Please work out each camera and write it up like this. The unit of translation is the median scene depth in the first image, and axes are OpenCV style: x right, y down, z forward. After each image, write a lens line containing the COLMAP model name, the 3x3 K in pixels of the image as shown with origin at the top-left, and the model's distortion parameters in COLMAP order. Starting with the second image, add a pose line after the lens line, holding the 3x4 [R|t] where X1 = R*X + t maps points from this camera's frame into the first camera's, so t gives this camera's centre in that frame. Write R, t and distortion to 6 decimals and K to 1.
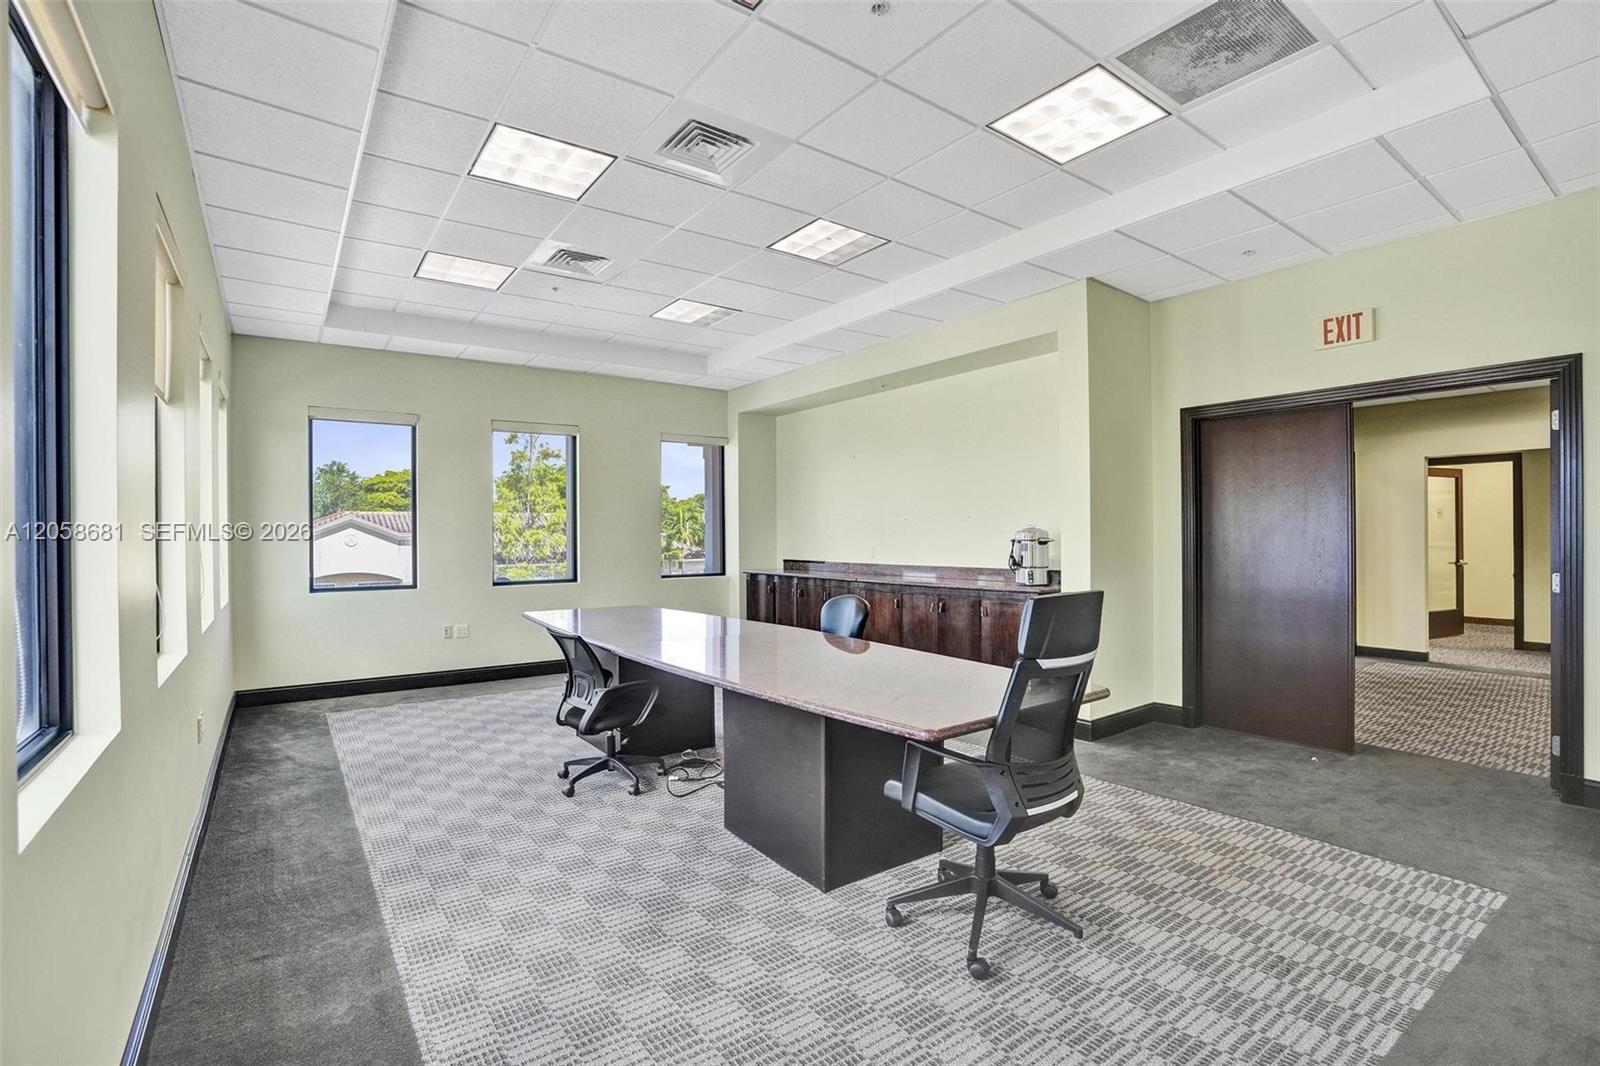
lens RADIAL K [[736.0, 0, 800.0], [0, 736.0, 533.0], [0, 0, 1]] dist [-0.018713, 0.000116]
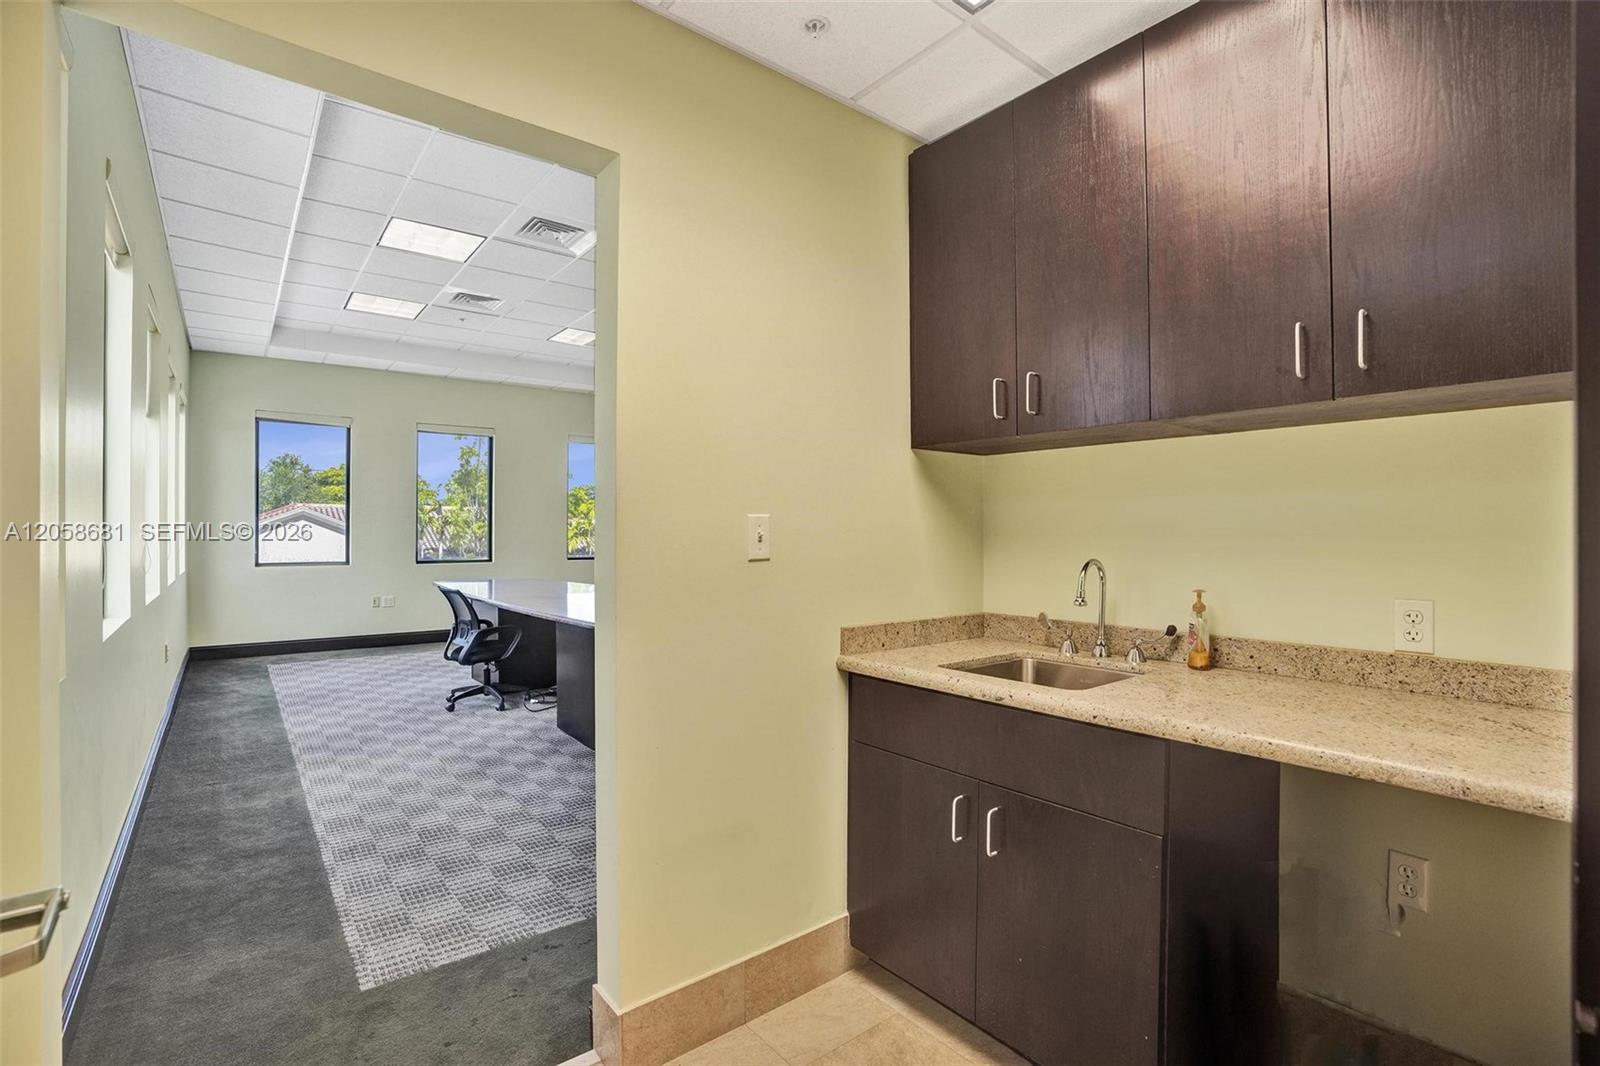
lens RADIAL K [[758.6, 0, 800.0], [0, 758.6, 533.0], [0, 0, 1]] dist [0.000415, -0.000027]
pose [[0.999661, 0.009885, 0.024097, 0.248935], [-0.009877, 0.999951, -0.000450, 0.024915], [-0.024100, 0.000212, 0.999710, -0.346586]]
